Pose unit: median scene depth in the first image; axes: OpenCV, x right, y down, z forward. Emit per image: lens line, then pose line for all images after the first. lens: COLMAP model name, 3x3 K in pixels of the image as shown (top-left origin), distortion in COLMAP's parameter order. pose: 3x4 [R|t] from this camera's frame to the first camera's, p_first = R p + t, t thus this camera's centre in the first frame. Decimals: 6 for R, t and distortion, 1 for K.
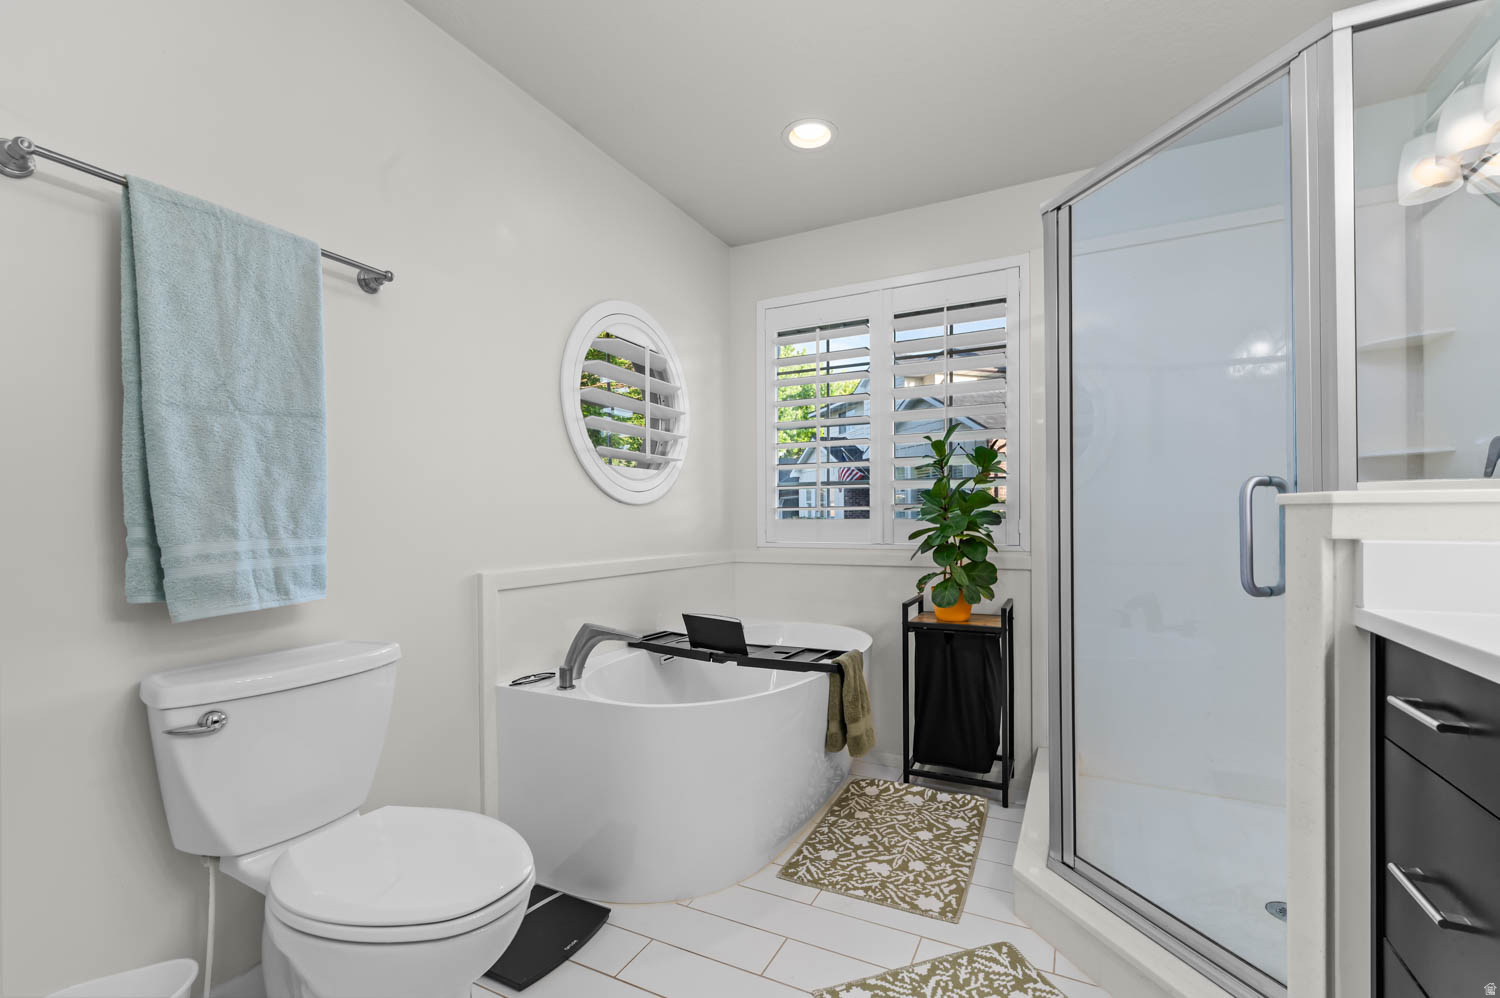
lens RADIAL K [[657.5, 0, 759.7], [0, 657.5, 527.9], [0, 0, 1]] dist [0.001728, -0.003137]
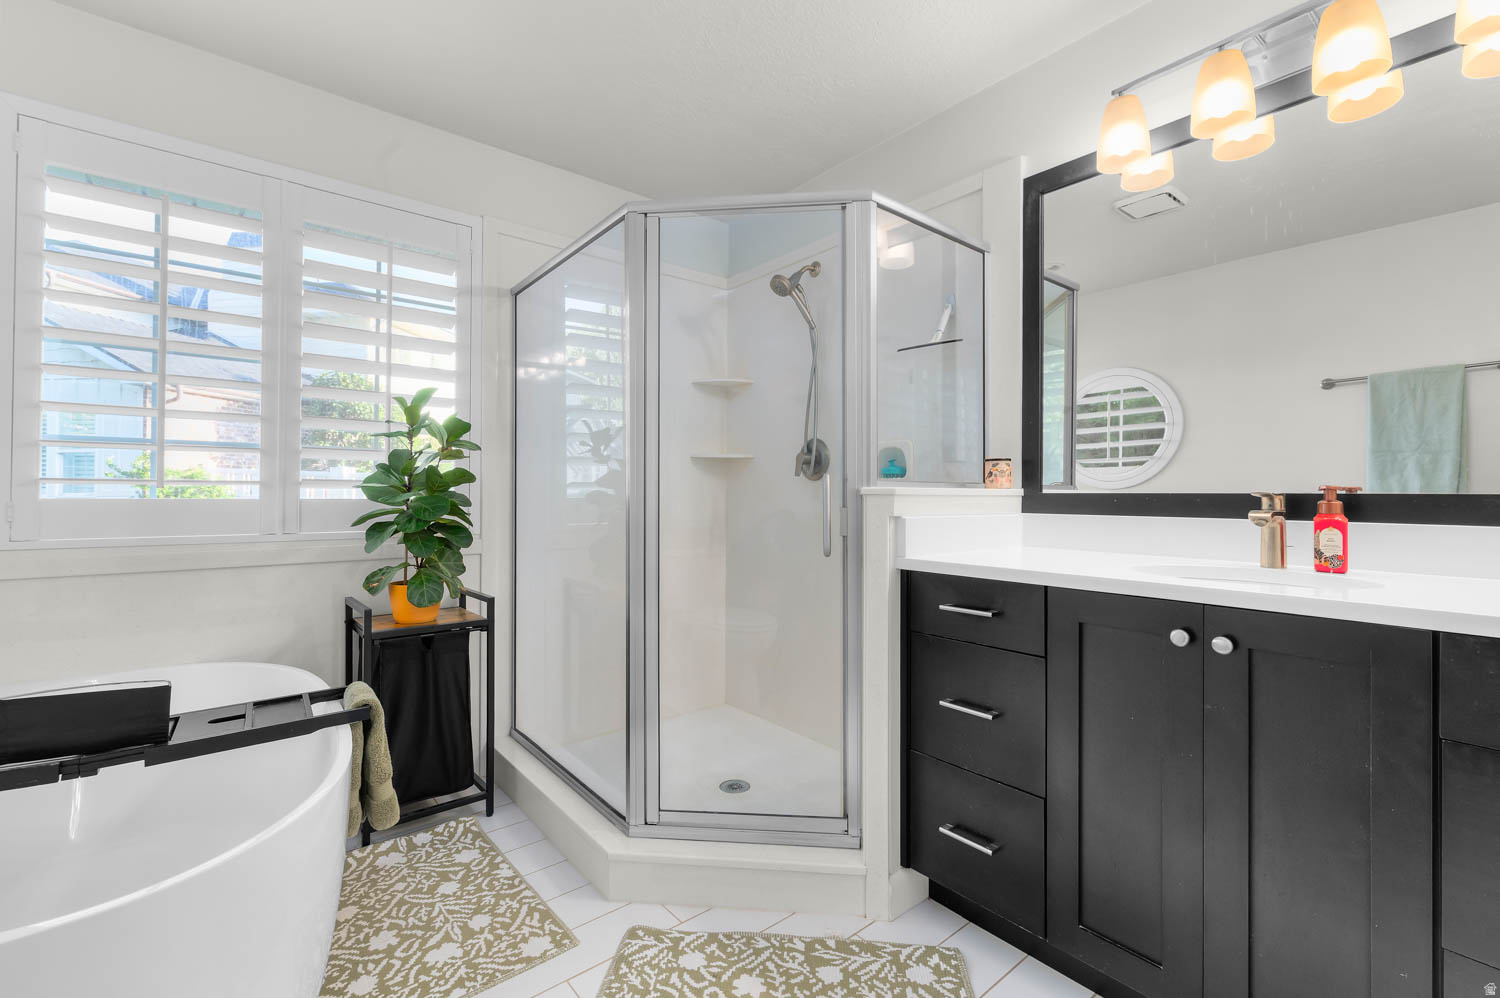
lens RADIAL K [[657.5, 0, 755.0], [0, 657.5, 494.9], [0, 0, 1]] dist [0.001728, -0.003137]
pose [[0.384091, 0.011776, 0.923220, -0.395995], [0.004399, 0.999884, -0.014584, -0.007524], [-0.923285, 0.009663, 0.383995, 0.361090]]
